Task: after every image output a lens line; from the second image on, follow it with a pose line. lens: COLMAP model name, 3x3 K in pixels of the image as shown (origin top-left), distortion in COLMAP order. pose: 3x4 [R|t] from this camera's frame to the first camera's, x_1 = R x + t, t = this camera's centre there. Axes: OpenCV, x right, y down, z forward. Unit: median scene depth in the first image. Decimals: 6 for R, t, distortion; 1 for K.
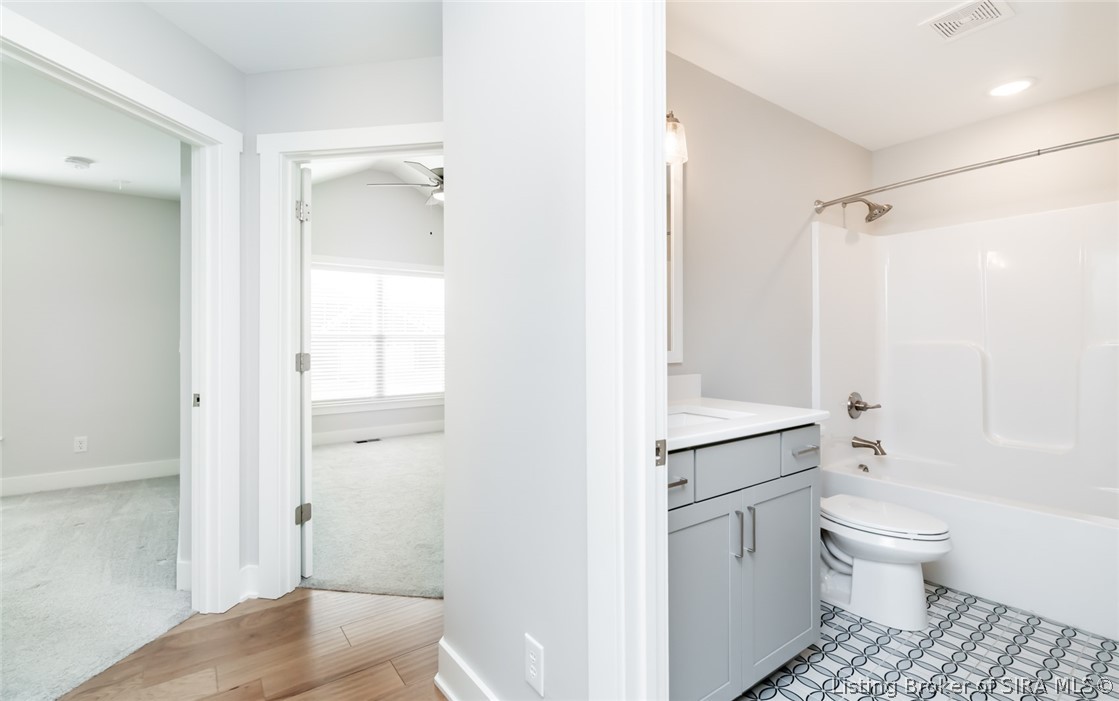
lens RADIAL K [[509.9, 0, 563.1], [0, 509.9, 352.7], [0, 0, 1]] dist [-0.004010, -0.000180]
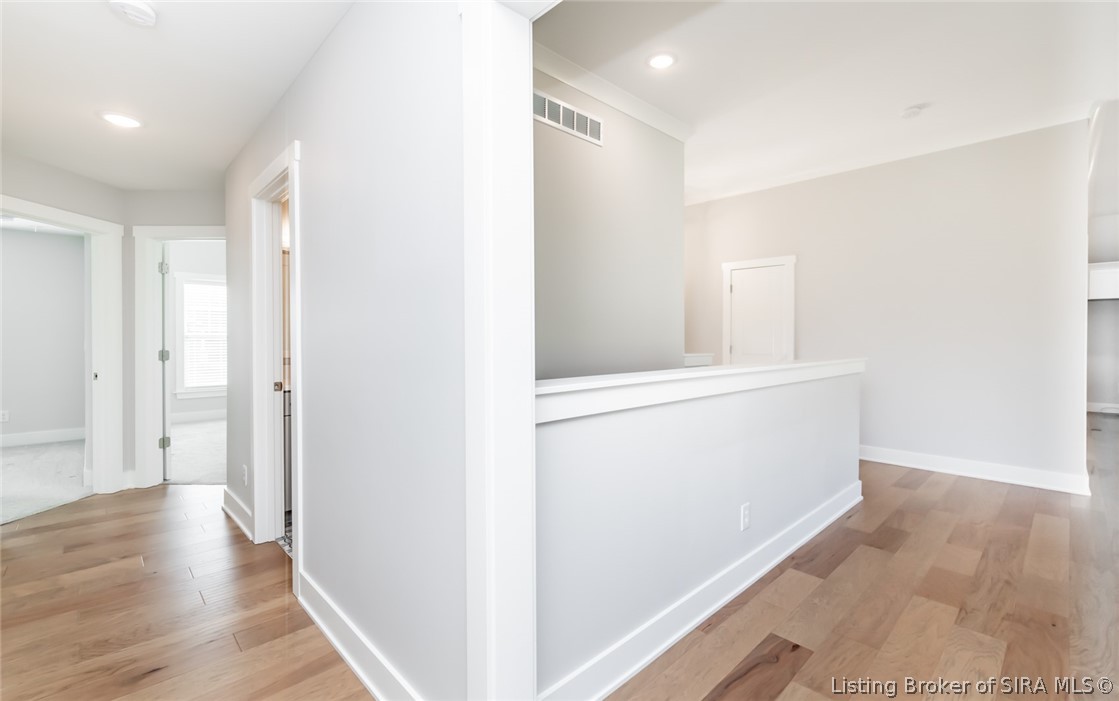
lens RADIAL K [[491.3, 0, 562.4], [0, 491.3, 343.5], [0, 0, 1]] dist [0.003133, 0.000126]
pose [[0.992106, -0.005889, 0.125263, 0.649165], [0.005607, 0.999981, 0.002599, -0.020196], [-0.125276, -0.001876, 0.992120, -0.867559]]
